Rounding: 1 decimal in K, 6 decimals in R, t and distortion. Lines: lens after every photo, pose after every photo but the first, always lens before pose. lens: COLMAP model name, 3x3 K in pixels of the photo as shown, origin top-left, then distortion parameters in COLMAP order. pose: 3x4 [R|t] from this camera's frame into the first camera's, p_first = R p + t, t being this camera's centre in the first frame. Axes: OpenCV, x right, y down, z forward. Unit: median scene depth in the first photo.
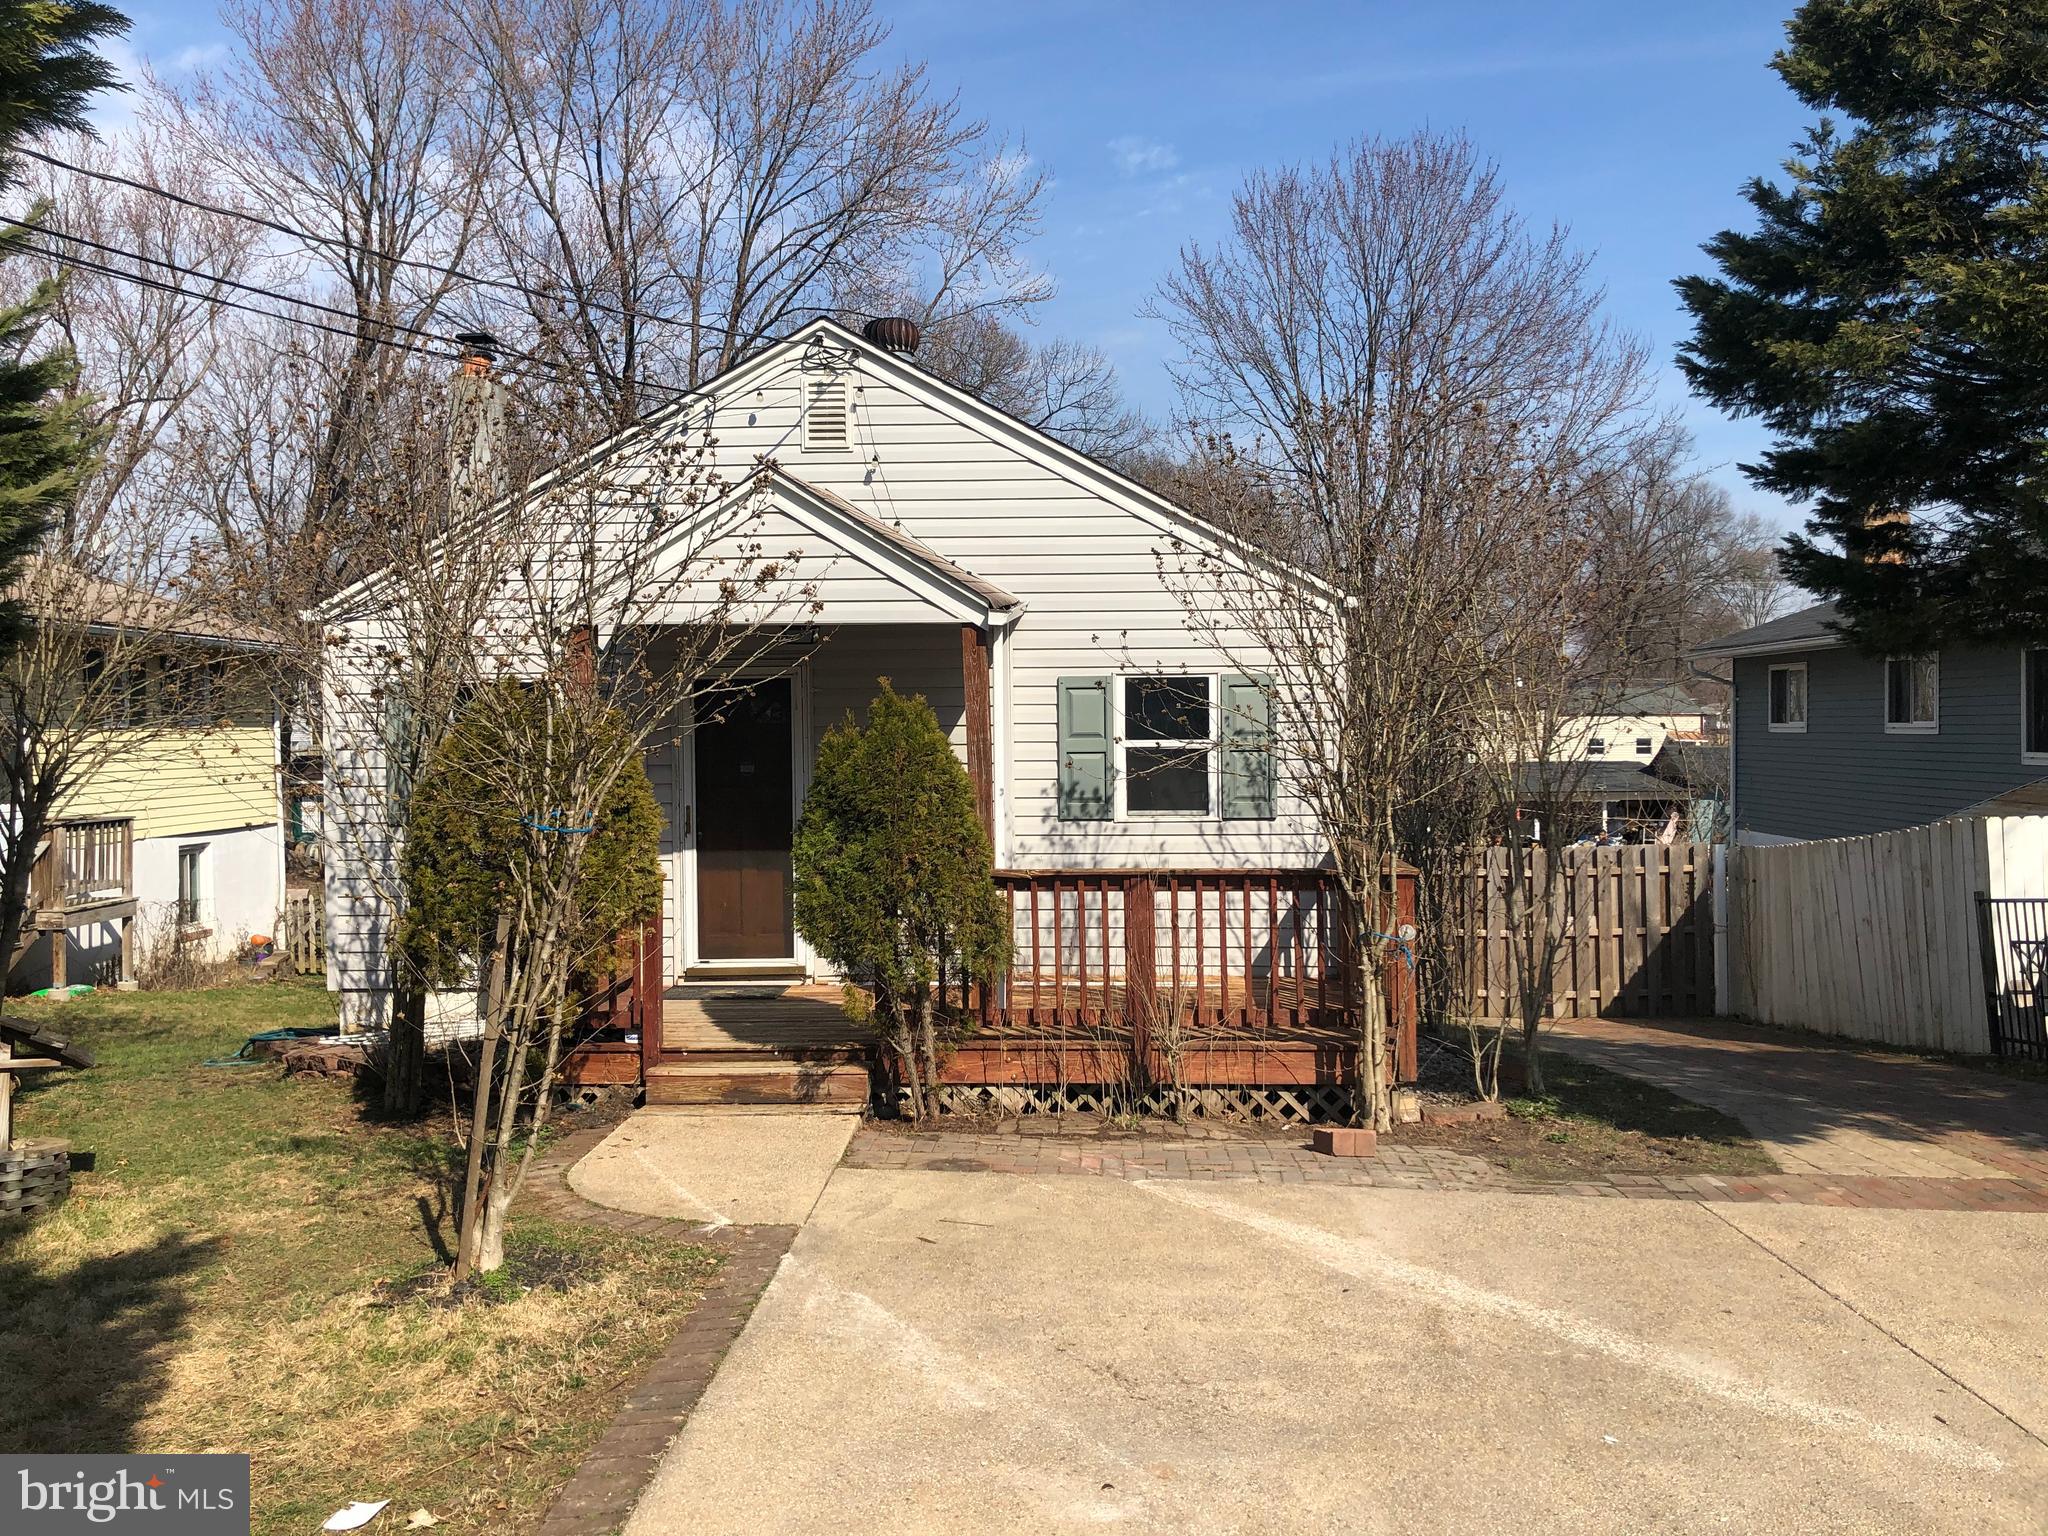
lens RADIAL K [[1667.2, 0, 1018.6], [0, 1667.2, 756.4], [0, 0, 1]] dist [0.063680, -0.085048]
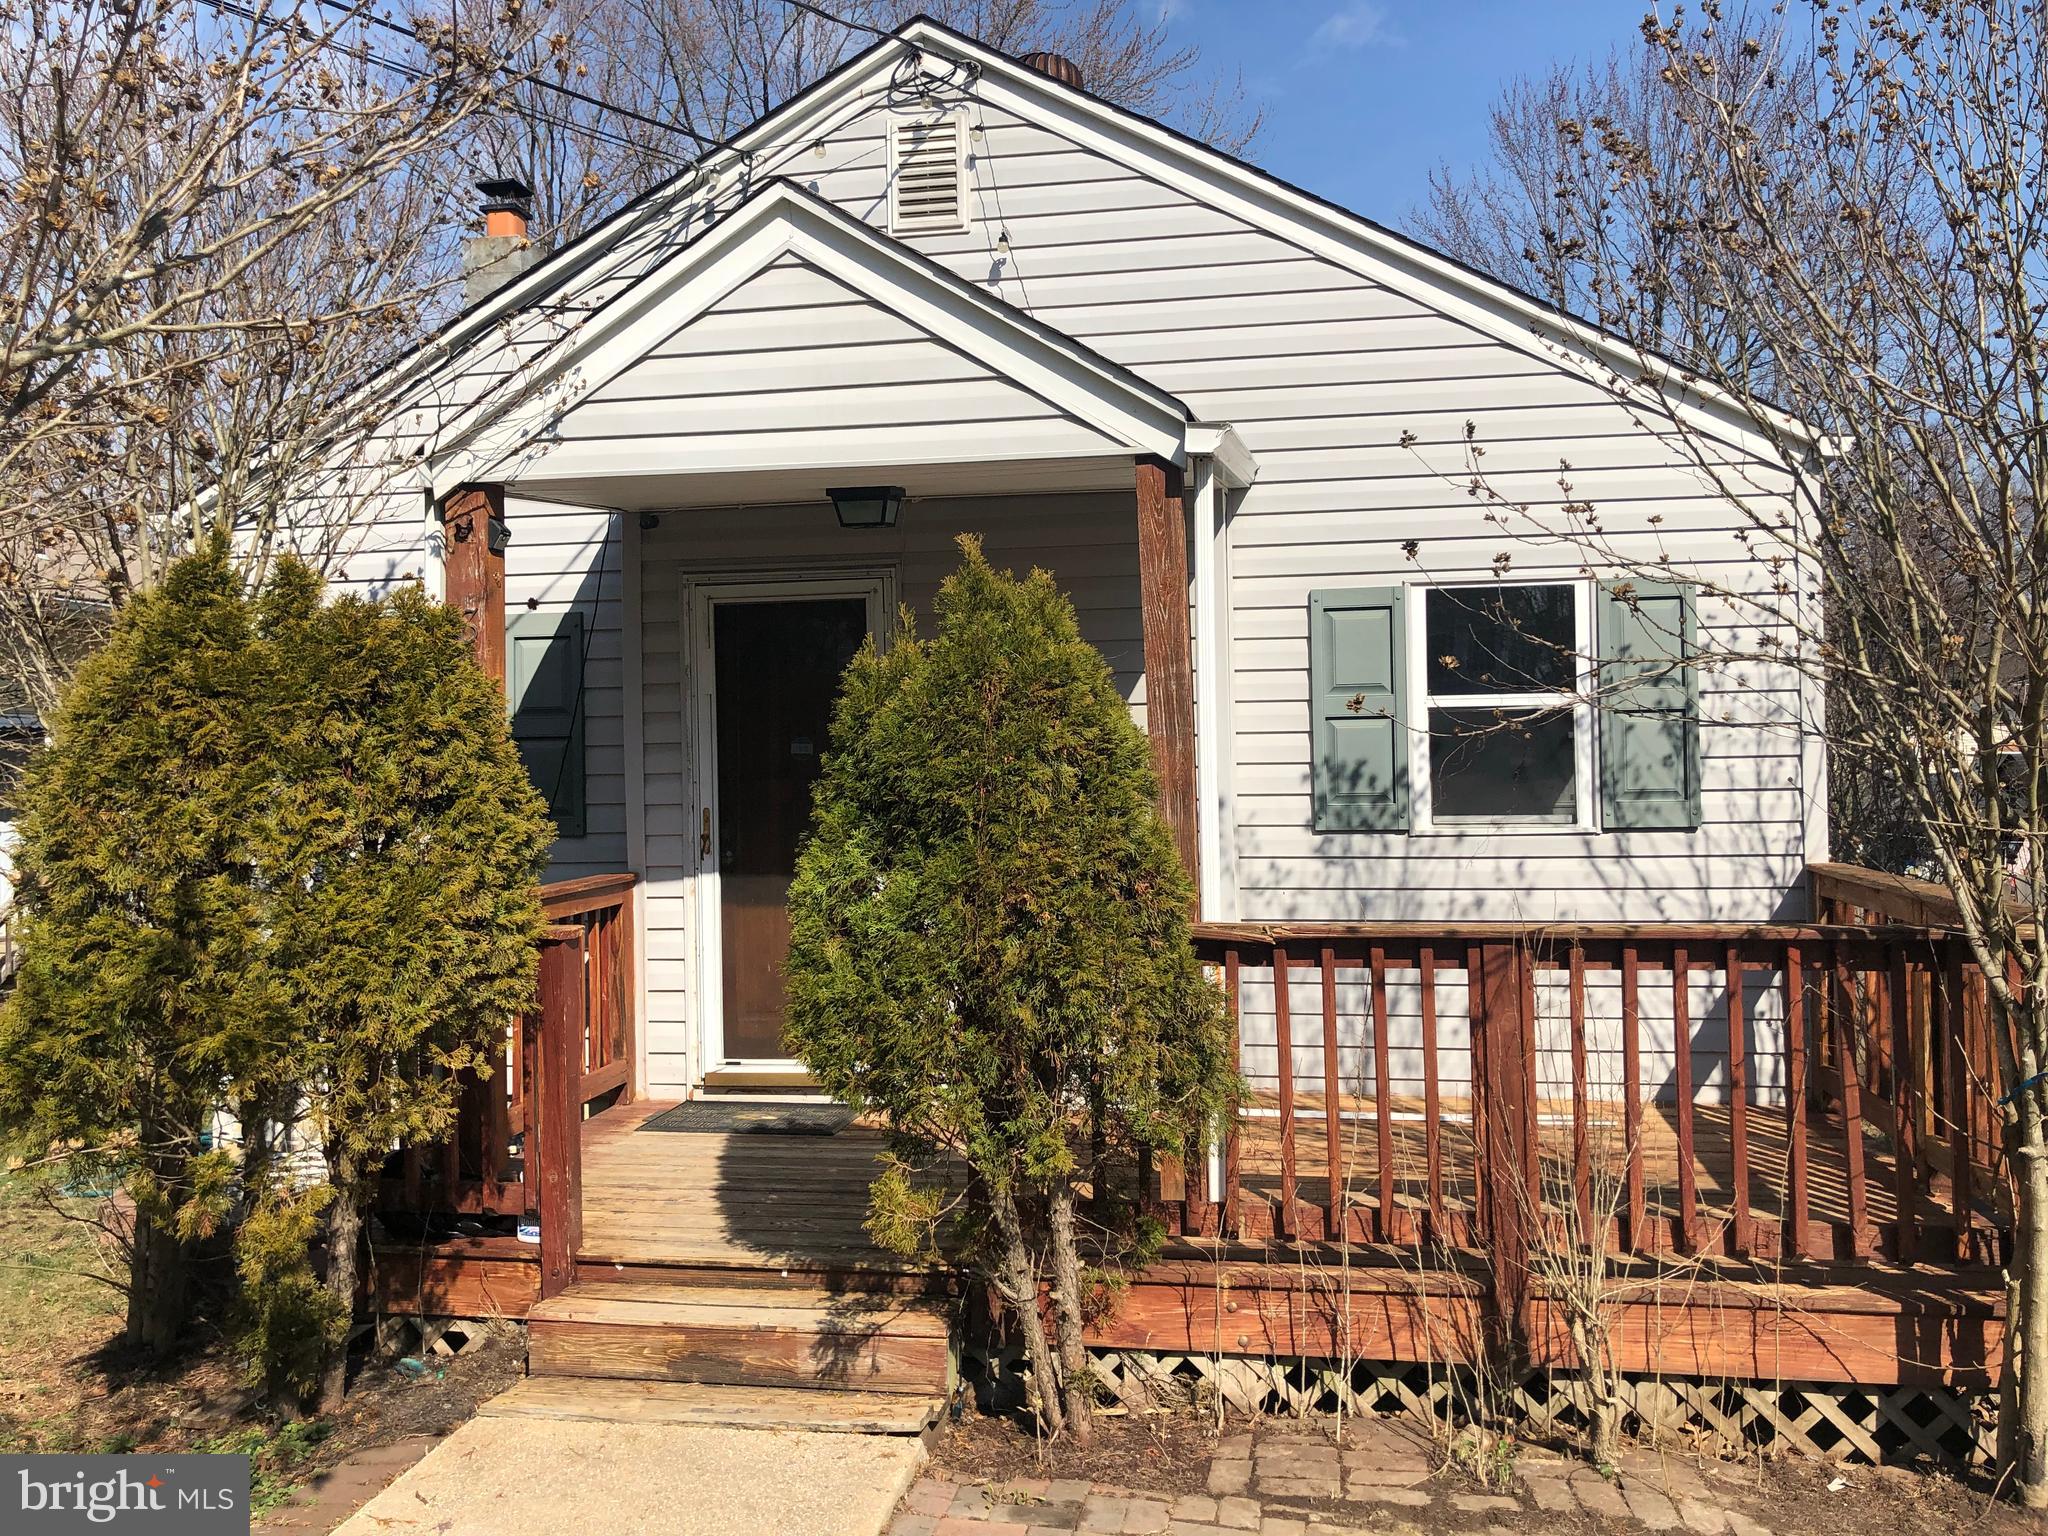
lens RADIAL K [[1679.5, 0, 1016.4], [0, 1679.5, 756.3], [0, 0, 1]] dist [0.066225, -0.080976]
pose [[0.991186, -0.008005, -0.132232, -0.001740], [0.005966, 0.999857, -0.015813, 0.021824], [0.132340, 0.014885, 0.991093, 0.423787]]
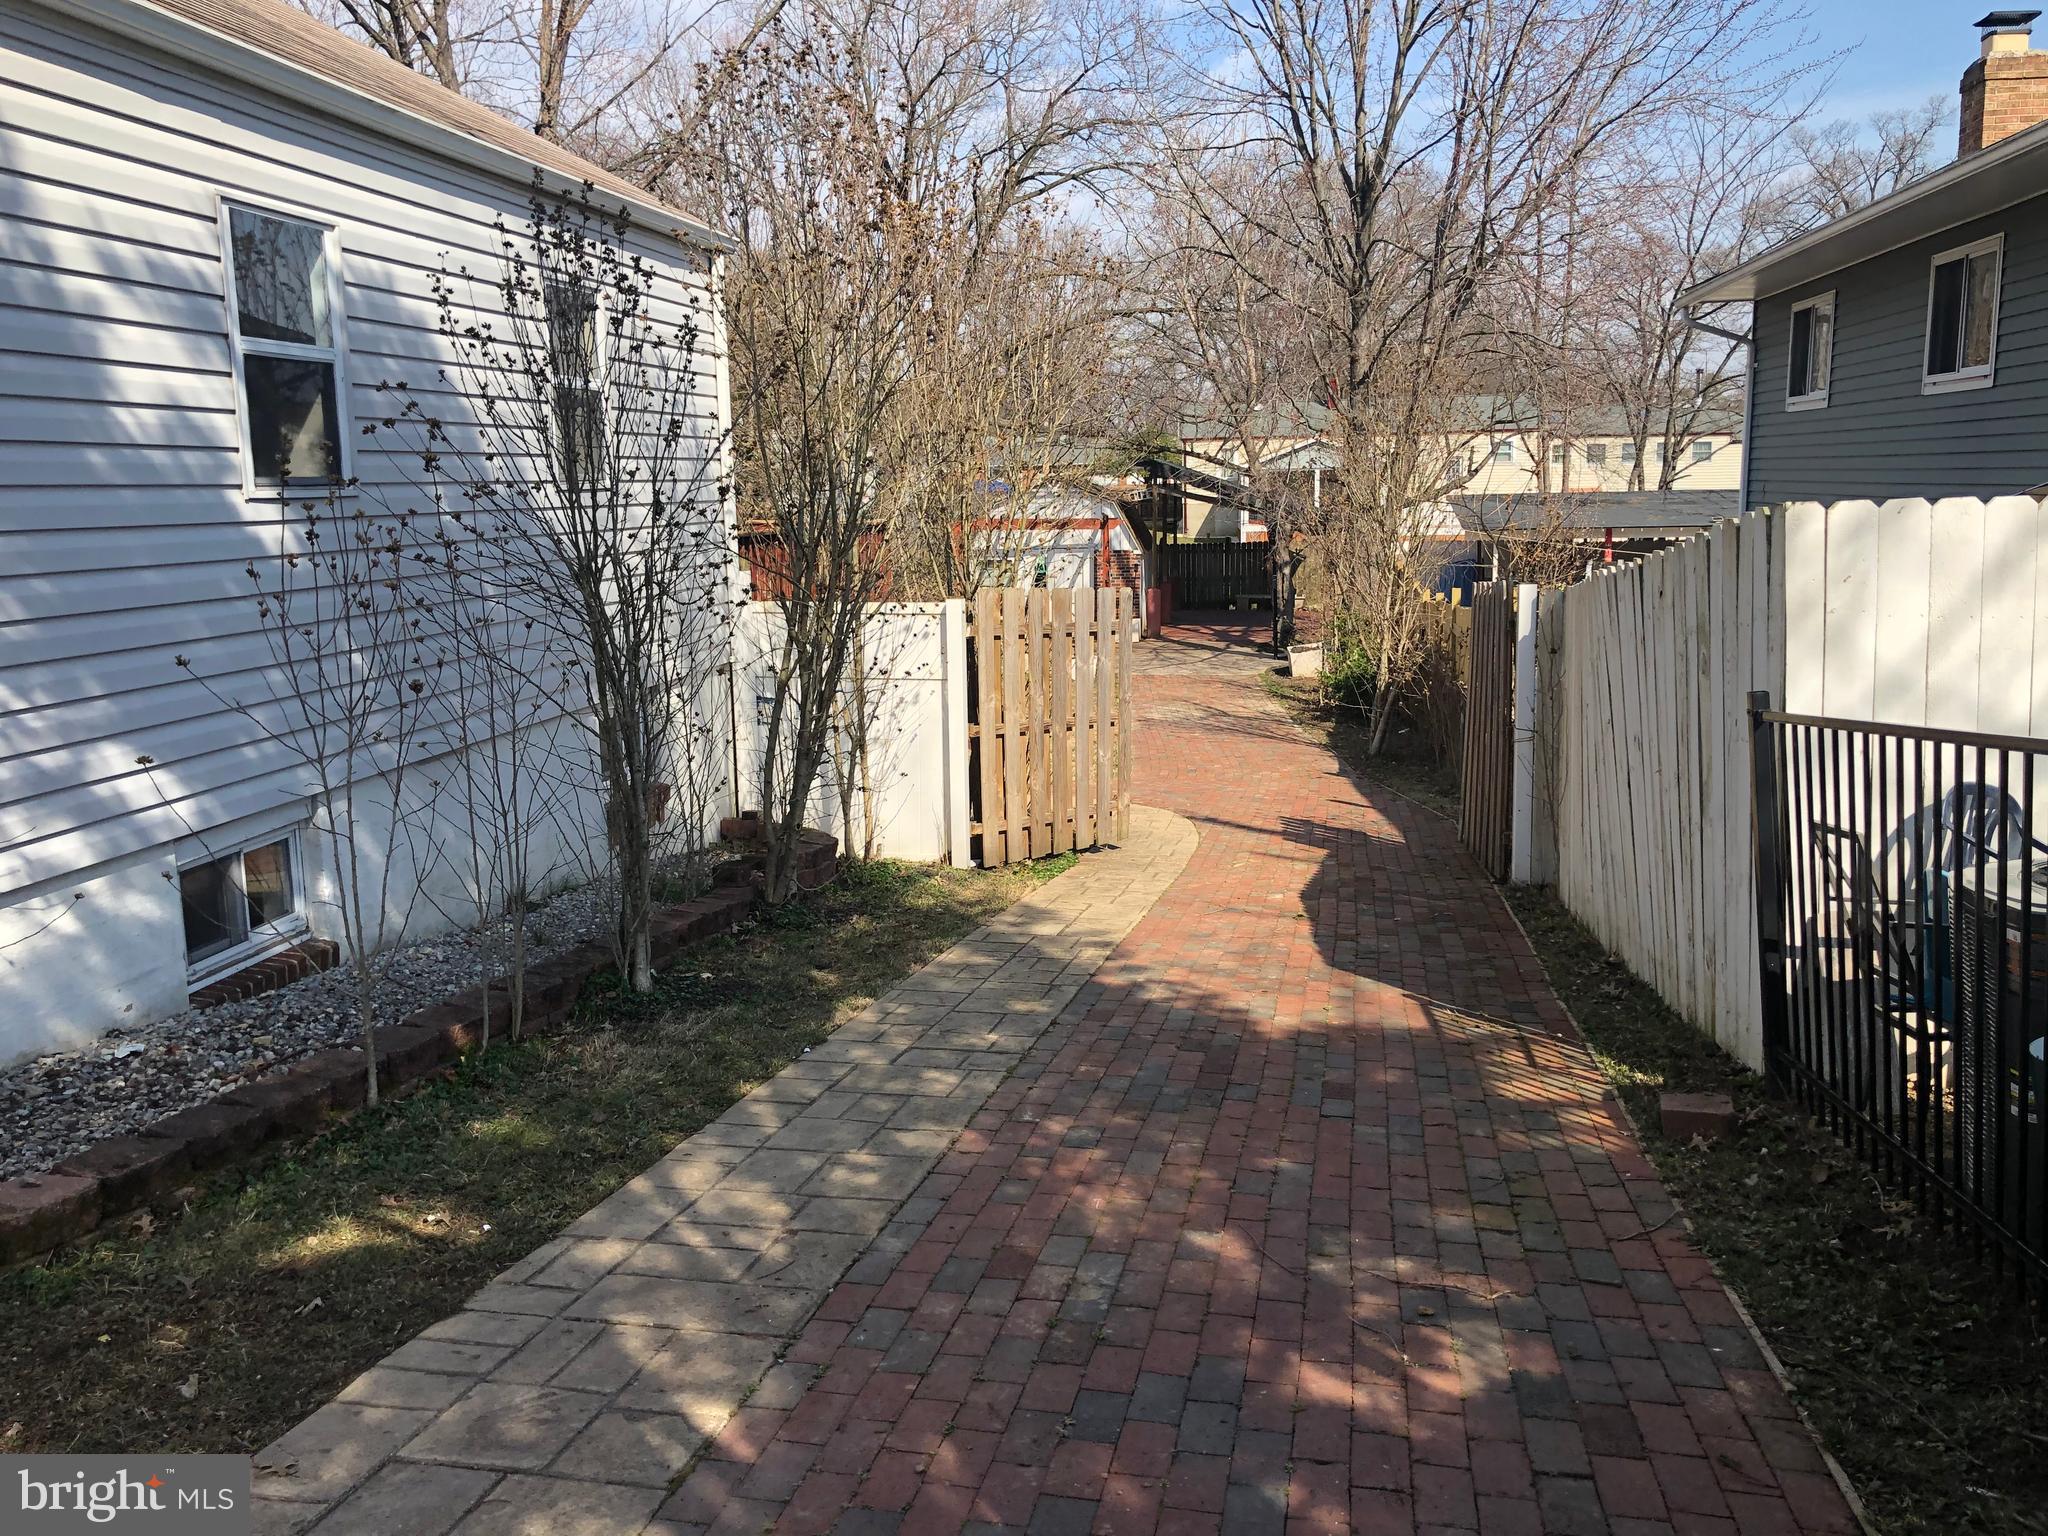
lens RADIAL K [[1667.2, 0, 1018.6], [0, 1667.2, 756.4], [0, 0, 1]] dist [0.063680, -0.085048]
pose [[0.991515, 0.014455, -0.129186, 0.548920], [0.004852, 0.988991, 0.147898, 0.043233], [0.129901, -0.147270, 0.980529, 0.717515]]
